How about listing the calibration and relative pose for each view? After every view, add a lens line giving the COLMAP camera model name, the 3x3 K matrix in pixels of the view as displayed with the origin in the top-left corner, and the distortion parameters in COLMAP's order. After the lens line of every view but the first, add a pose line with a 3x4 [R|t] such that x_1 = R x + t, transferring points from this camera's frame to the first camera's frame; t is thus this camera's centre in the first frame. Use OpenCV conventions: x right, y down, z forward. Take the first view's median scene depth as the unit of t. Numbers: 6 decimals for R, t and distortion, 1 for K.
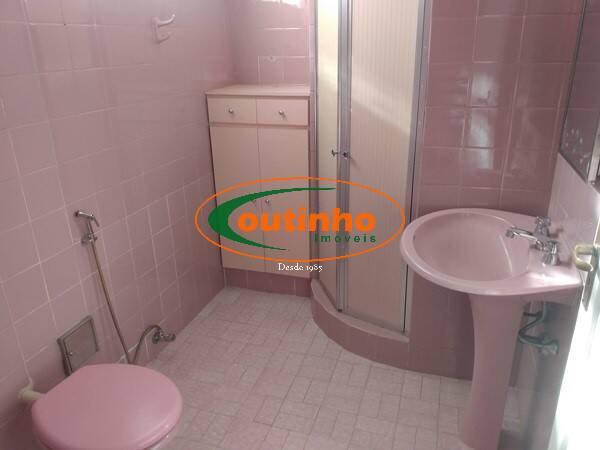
lens RADIAL K [[462.3, 0, 302.8], [0, 462.3, 224.0], [0, 0, 1]] dist [0.074671, -0.155897]
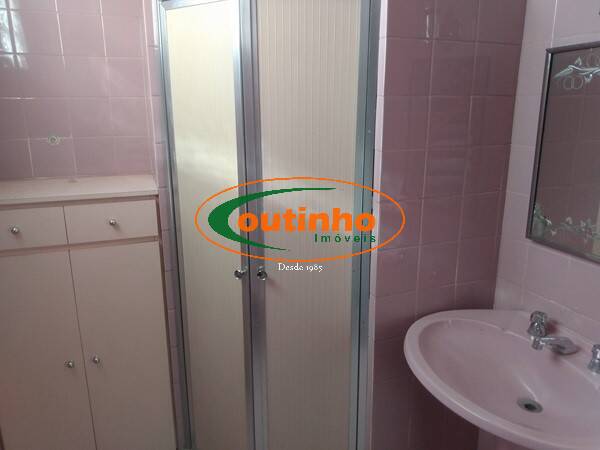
lens RADIAL K [[462.3, 0, 302.8], [0, 462.3, 224.0], [0, 0, 1]] dist [0.074671, -0.155897]
pose [[0.789021, -0.129859, 0.600485, -0.228732], [0.209906, 0.975569, -0.064838, -0.141133], [-0.577395, 0.177204, 0.797003, 0.333377]]
